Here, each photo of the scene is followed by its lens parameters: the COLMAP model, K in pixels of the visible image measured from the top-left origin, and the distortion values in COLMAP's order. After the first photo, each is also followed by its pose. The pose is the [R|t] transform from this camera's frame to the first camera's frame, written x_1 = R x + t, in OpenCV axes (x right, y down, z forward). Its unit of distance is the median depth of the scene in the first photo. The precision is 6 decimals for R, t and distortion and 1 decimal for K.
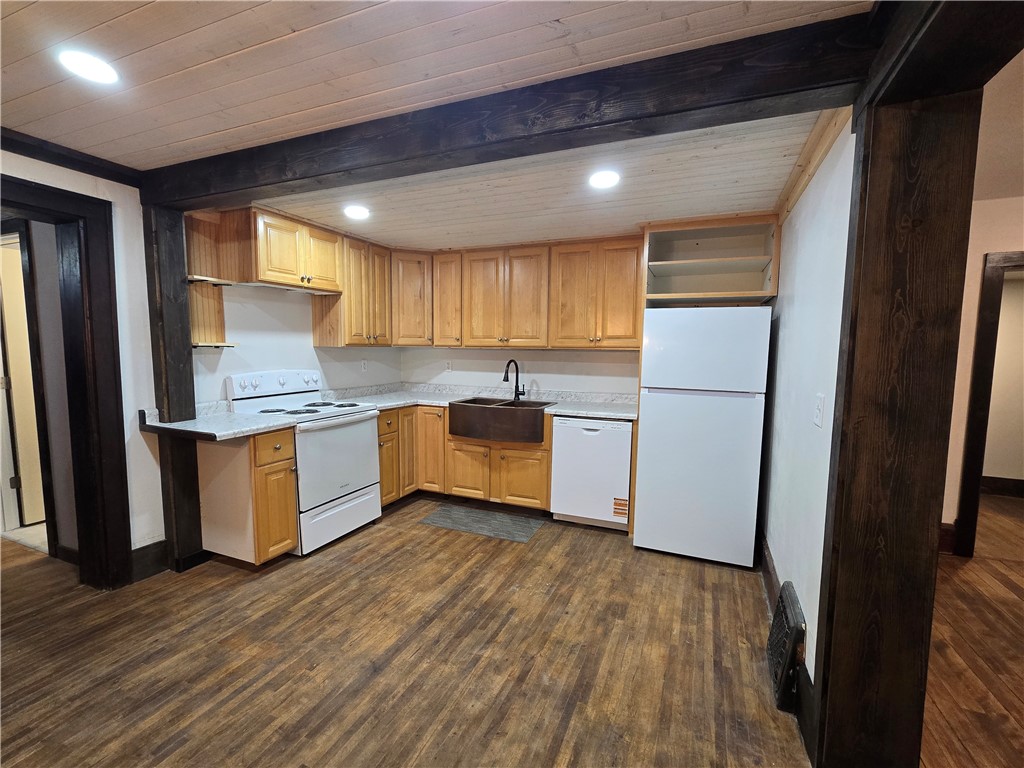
lens RADIAL K [[457.4, 0, 508.4], [0, 457.4, 391.5], [0, 0, 1]] dist [-0.007459, 0.003587]
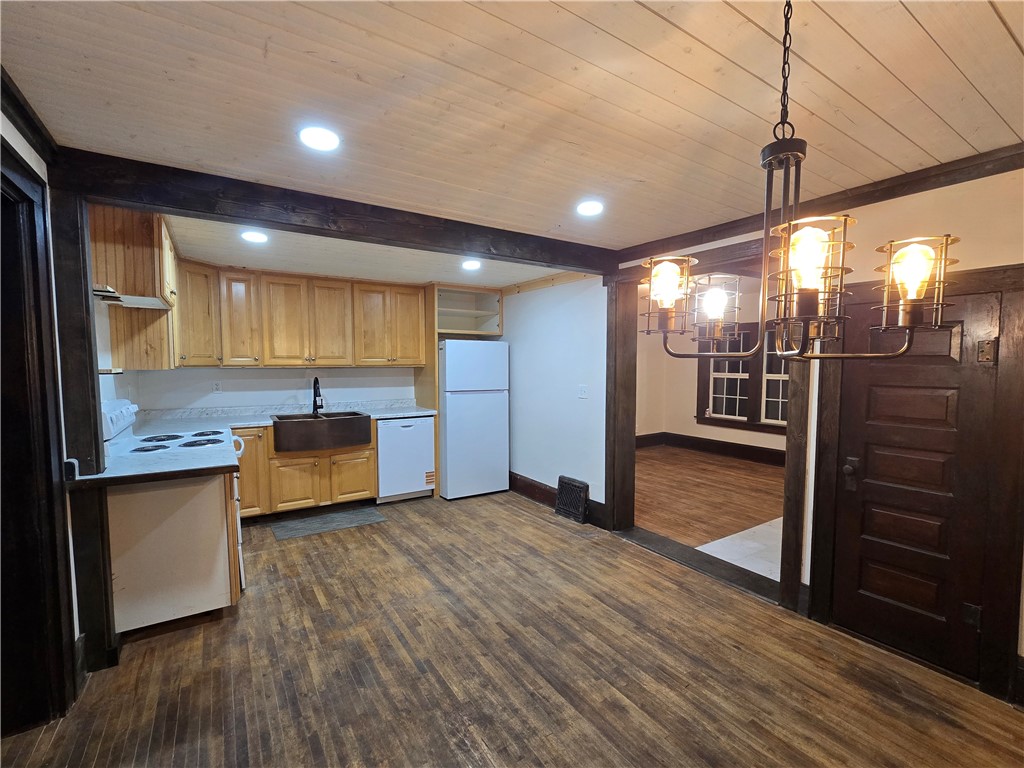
lens RADIAL K [[455.1, 0, 507.2], [0, 455.1, 389.0], [0, 0, 1]] dist [-0.004707, -0.000285]
pose [[0.563485, -0.060173, 0.823932, -0.900080], [0.084916, 0.996280, 0.014685, -0.024470], [-0.821750, 0.061691, 0.566498, -0.011630]]
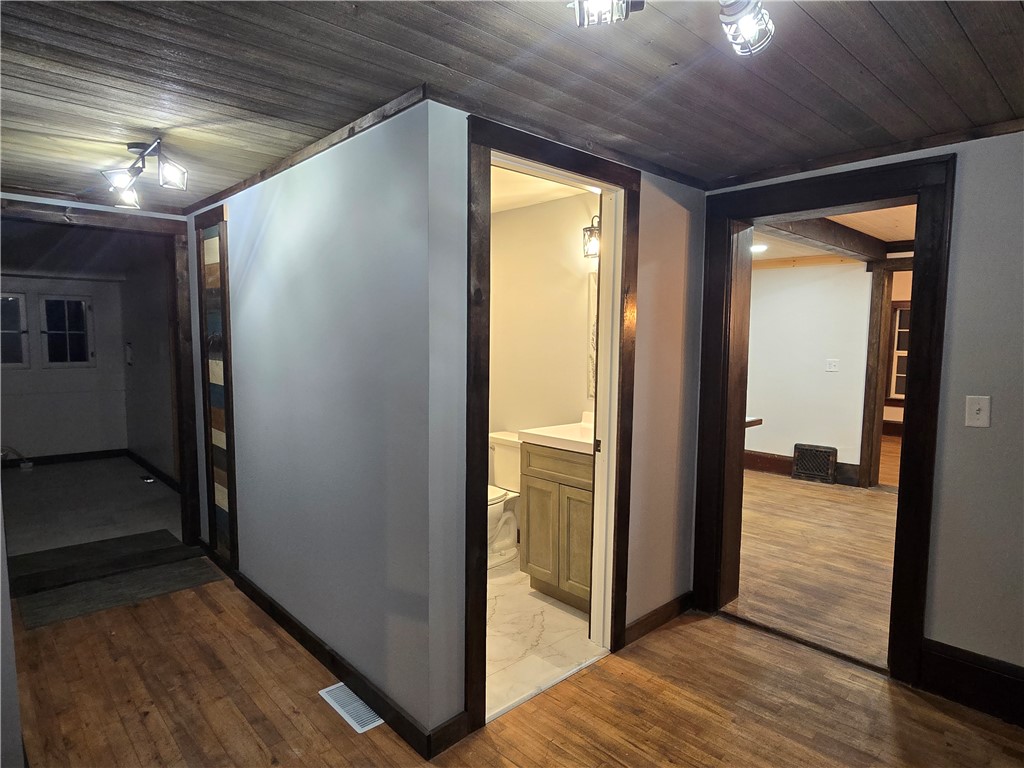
lens RADIAL K [[600.2, 0, 506.6], [0, 600.2, 384.1], [0, 0, 1]] dist [-0.001517, -0.002811]
pose [[0.401390, -0.081548, 0.912270, -1.935741], [0.083089, 0.995164, 0.052400, -0.112633], [-0.912131, 0.054767, 0.406224, 0.783541]]
